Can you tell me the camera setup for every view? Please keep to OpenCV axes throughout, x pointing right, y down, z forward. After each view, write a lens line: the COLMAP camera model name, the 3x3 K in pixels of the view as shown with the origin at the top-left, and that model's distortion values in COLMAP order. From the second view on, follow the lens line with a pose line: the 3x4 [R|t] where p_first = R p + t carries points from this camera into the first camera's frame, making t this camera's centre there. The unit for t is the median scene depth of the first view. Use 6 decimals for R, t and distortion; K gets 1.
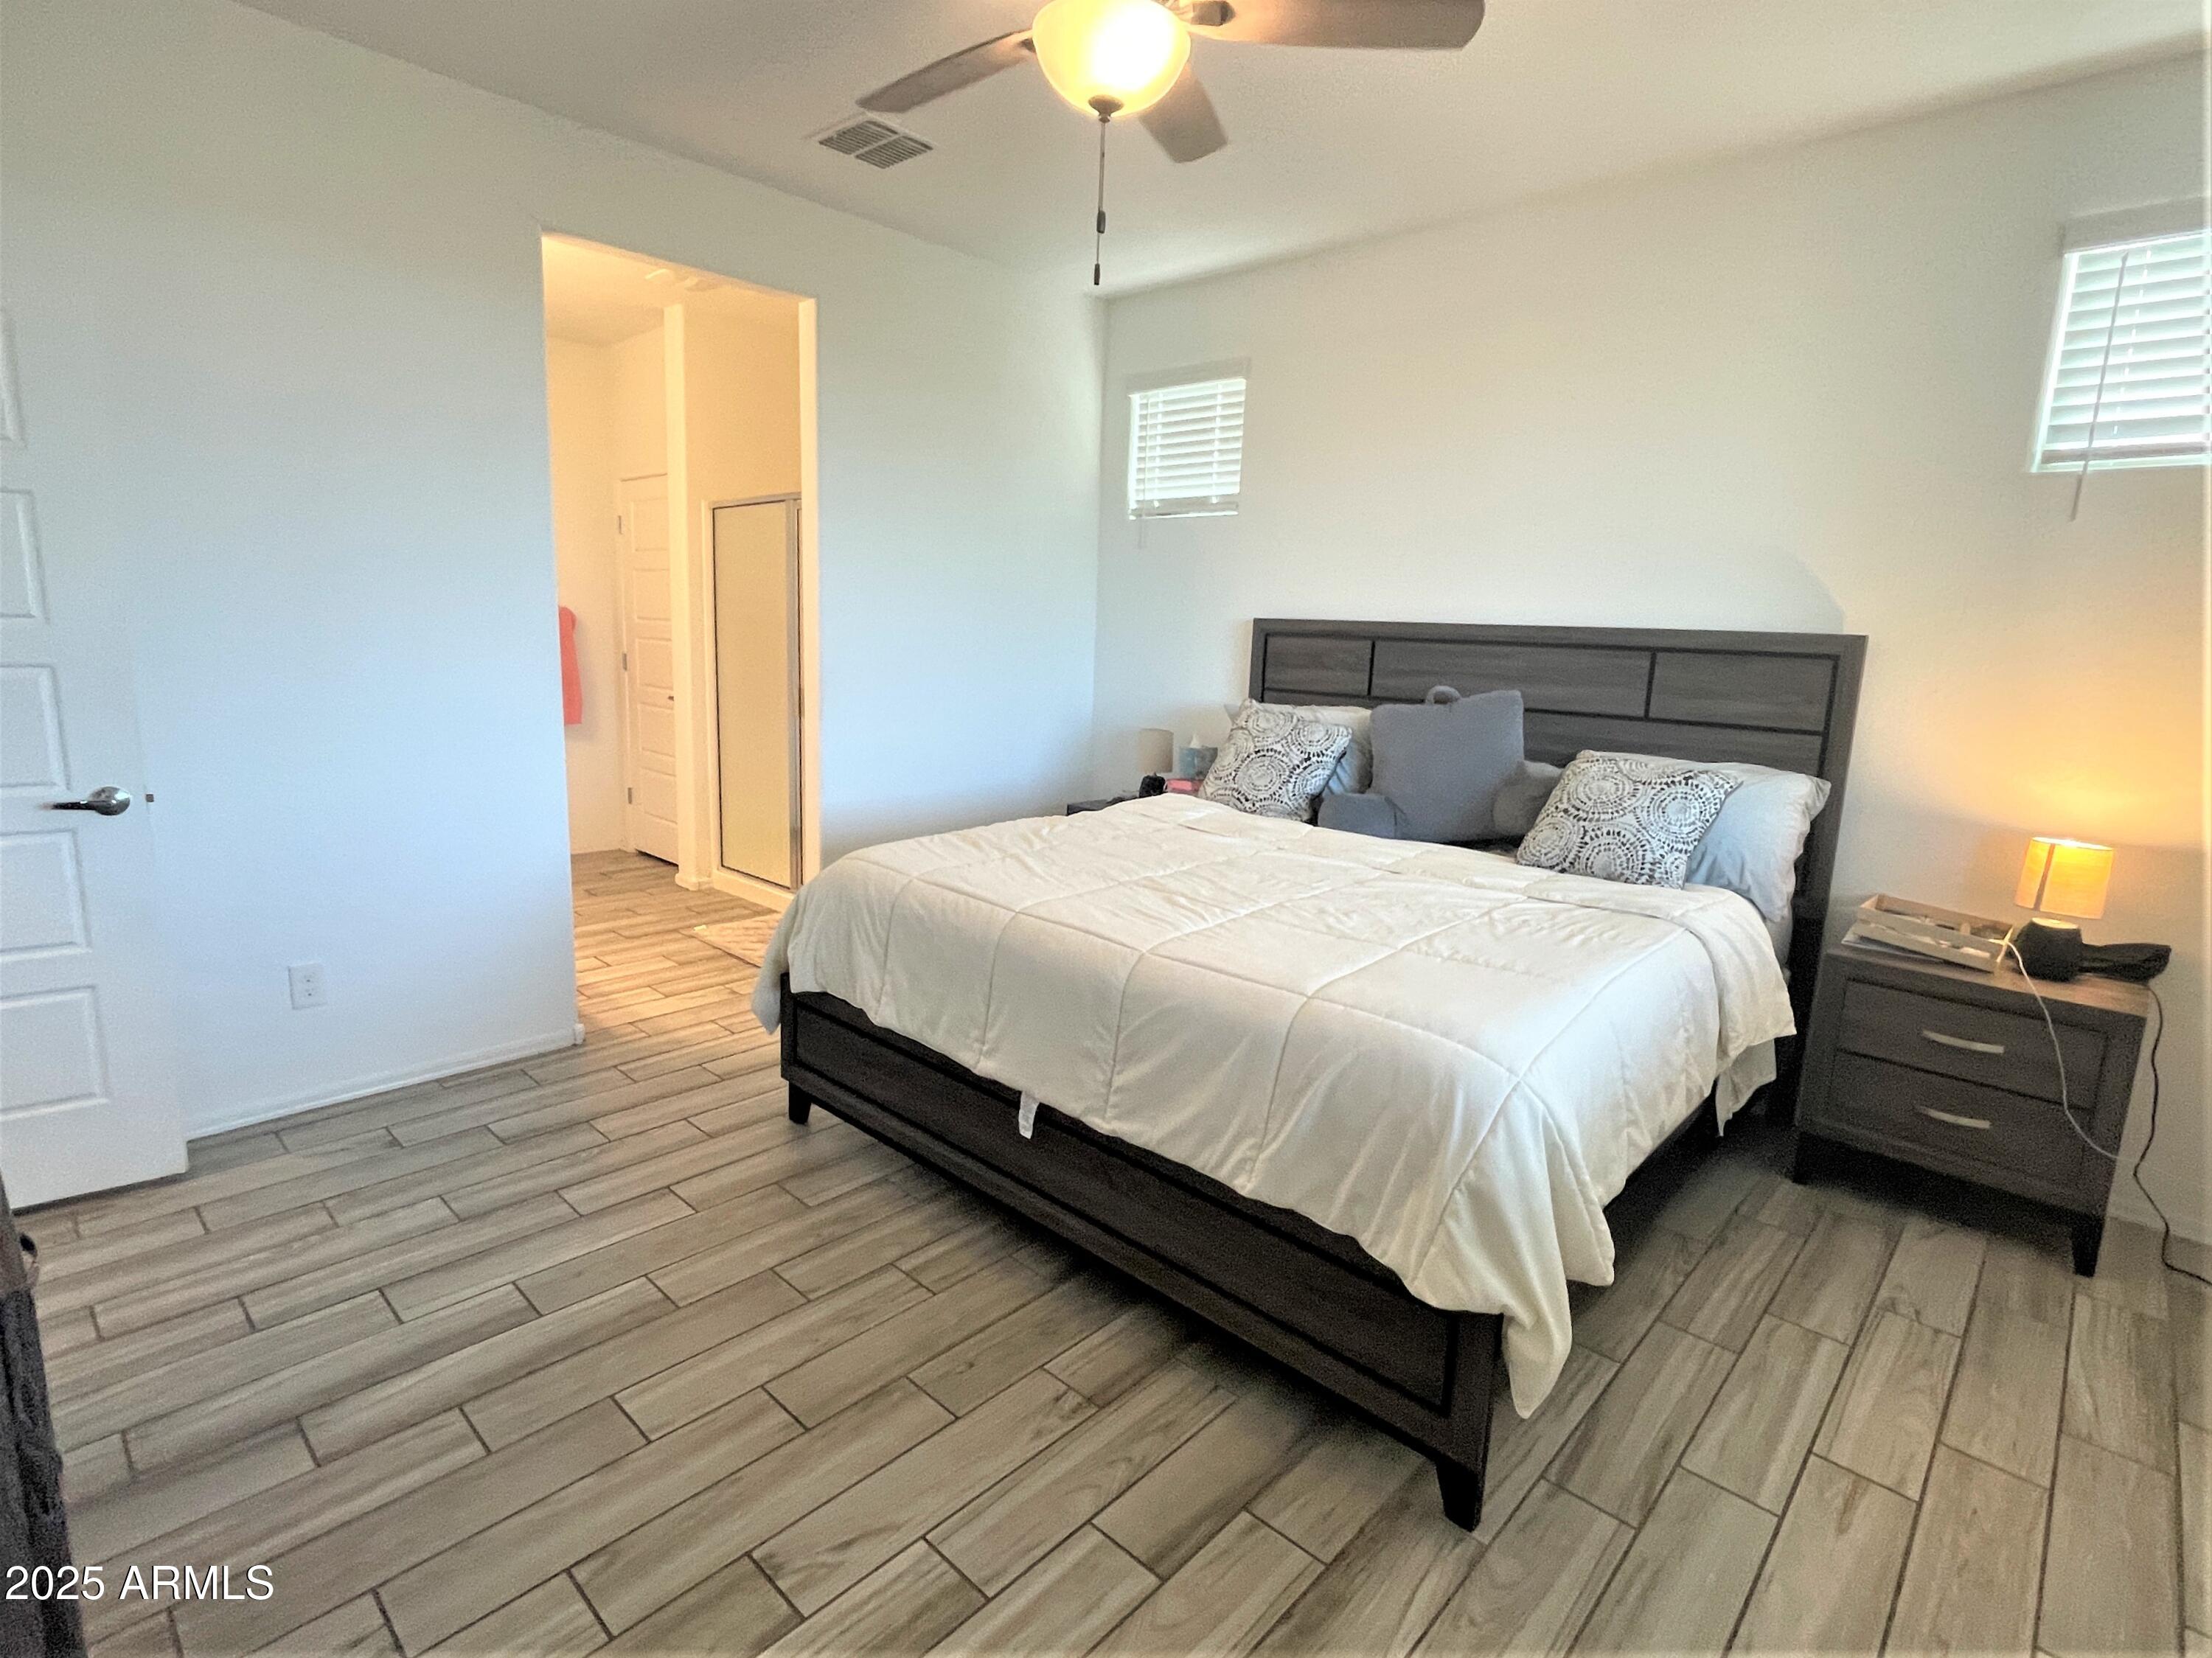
lens RADIAL K [[1090.0, 0, 1098.4], [0, 1090.0, 817.6], [0, 0, 1]] dist [-0.005196, -0.000824]
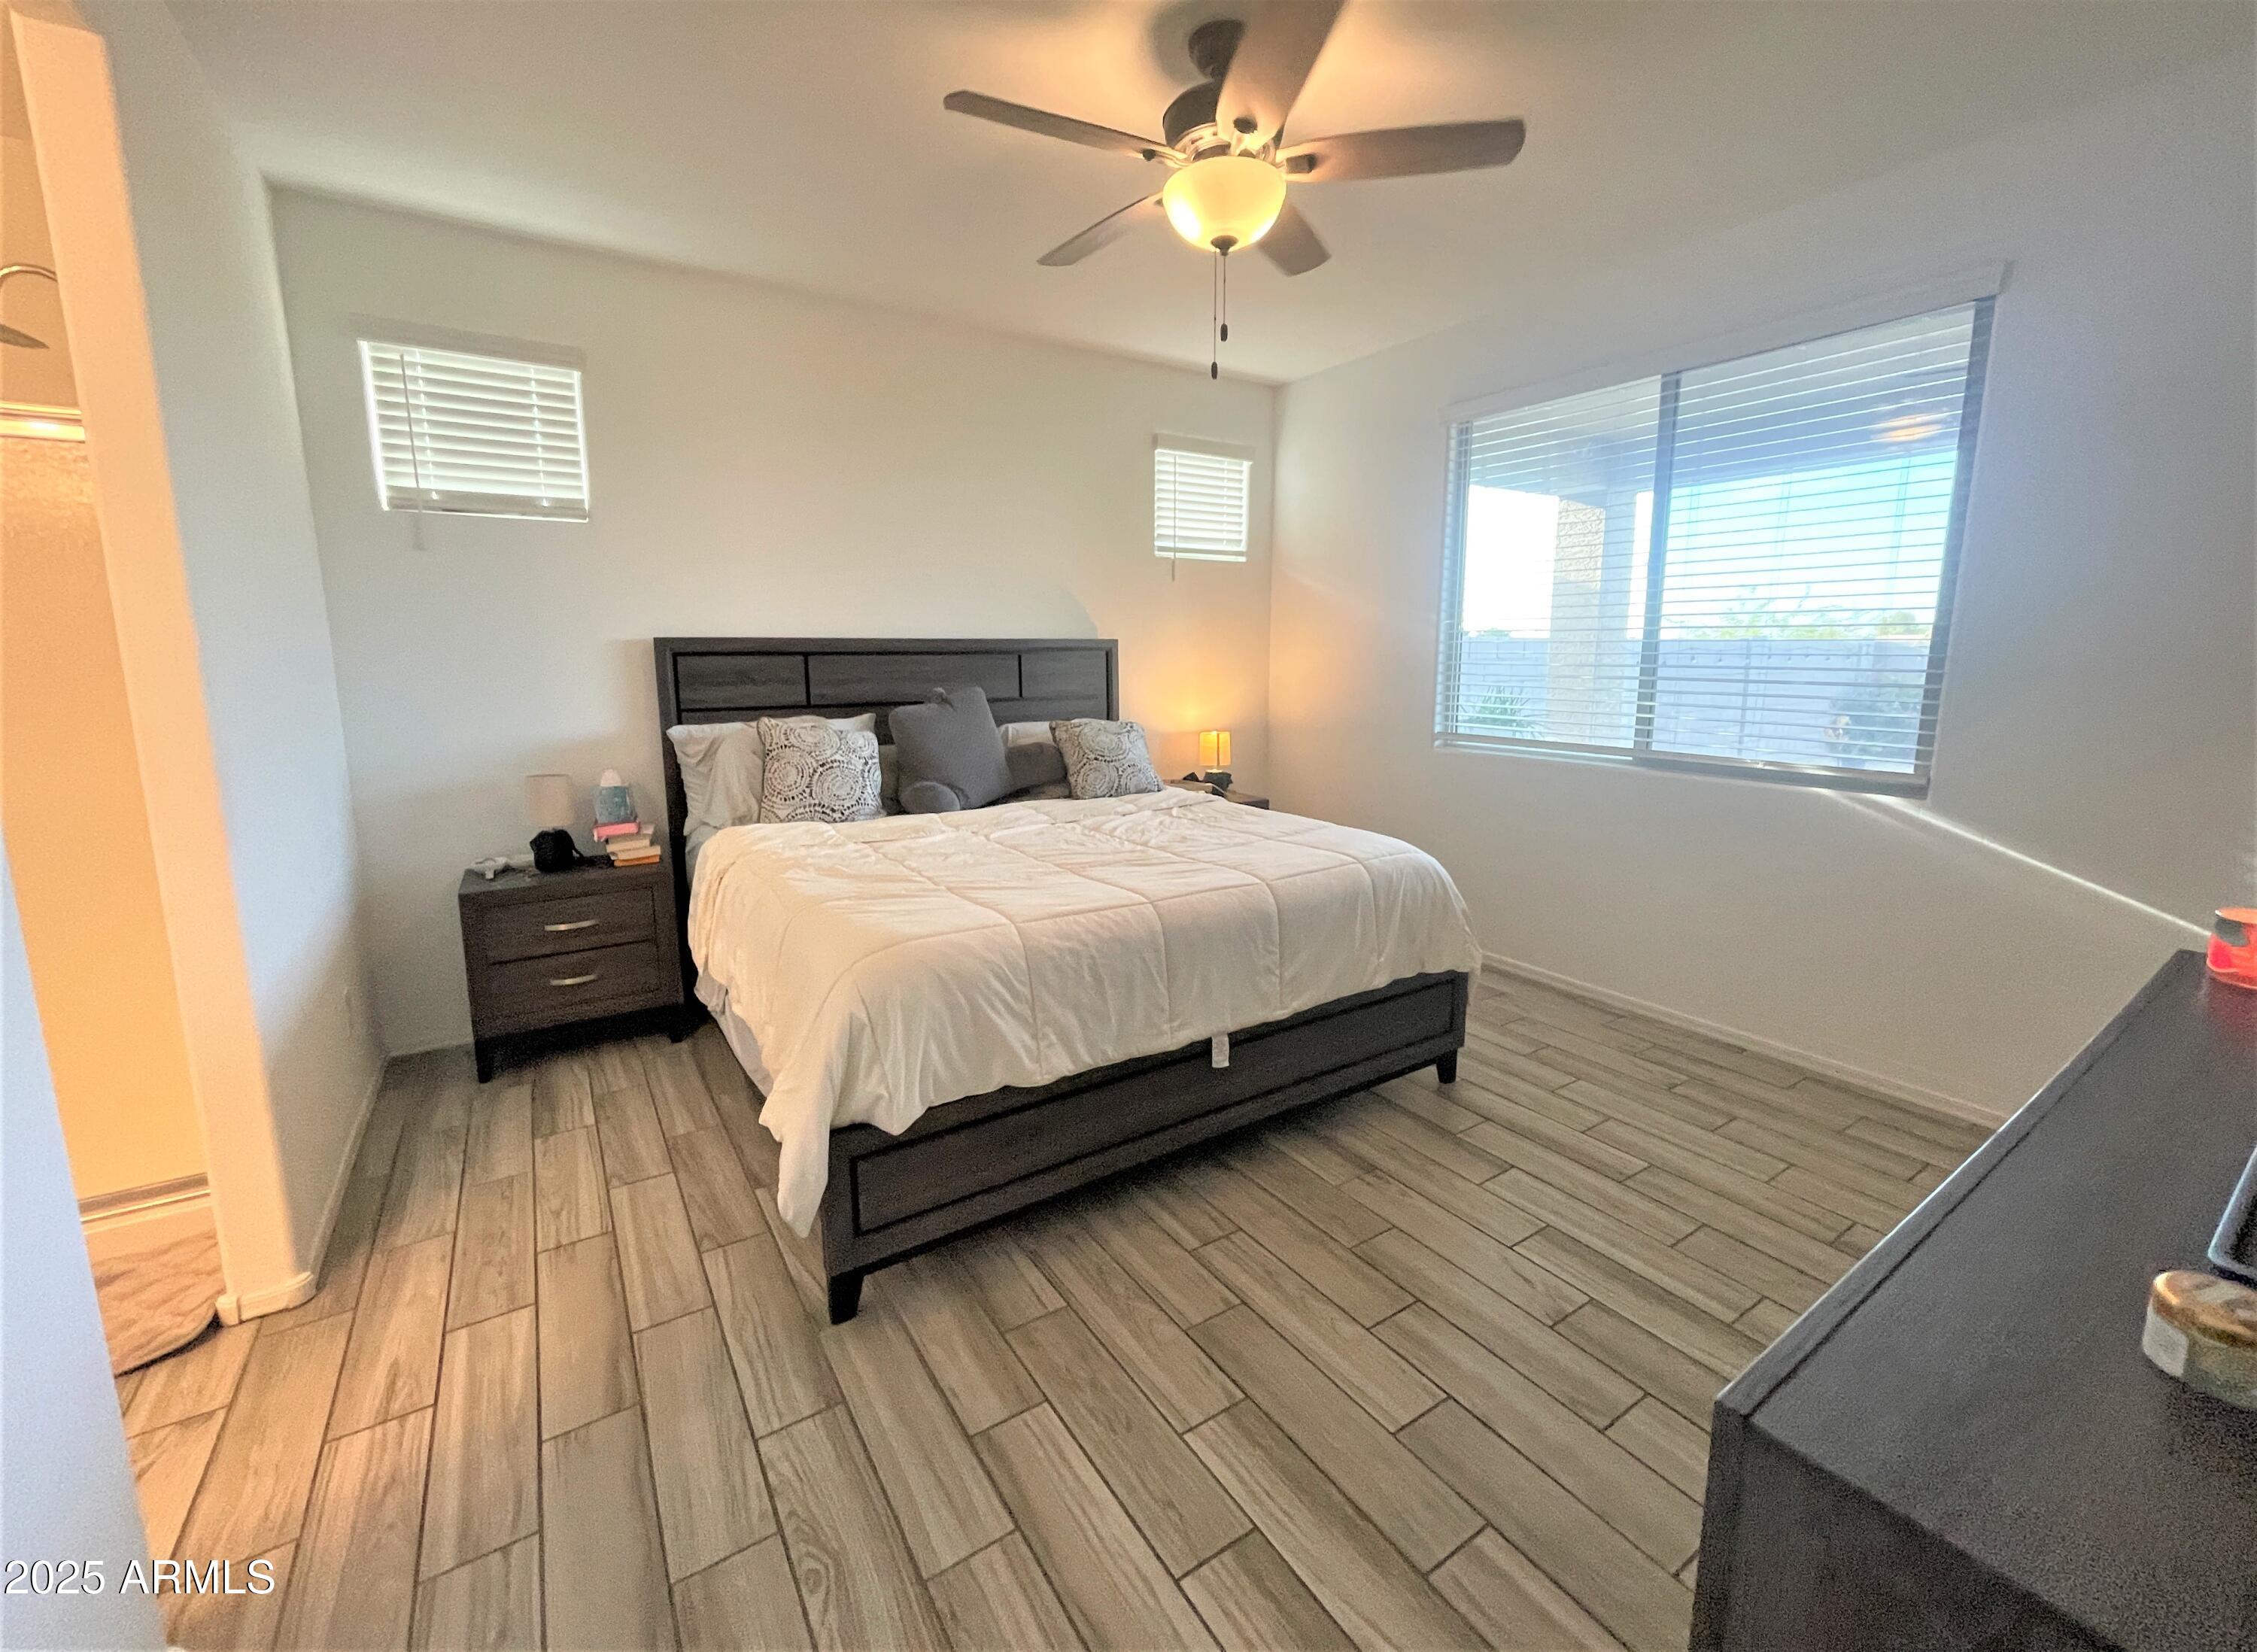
lens RADIAL K [[924.5, 0, 1120.5], [0, 924.5, 788.2], [0, 0, 1]] dist [-0.000020, 0.000183]
pose [[0.243341, -0.182215, 0.952671, -0.802423], [0.182113, 0.973311, 0.139646, -0.139621], [-0.952691, 0.139513, 0.270030, 0.613908]]
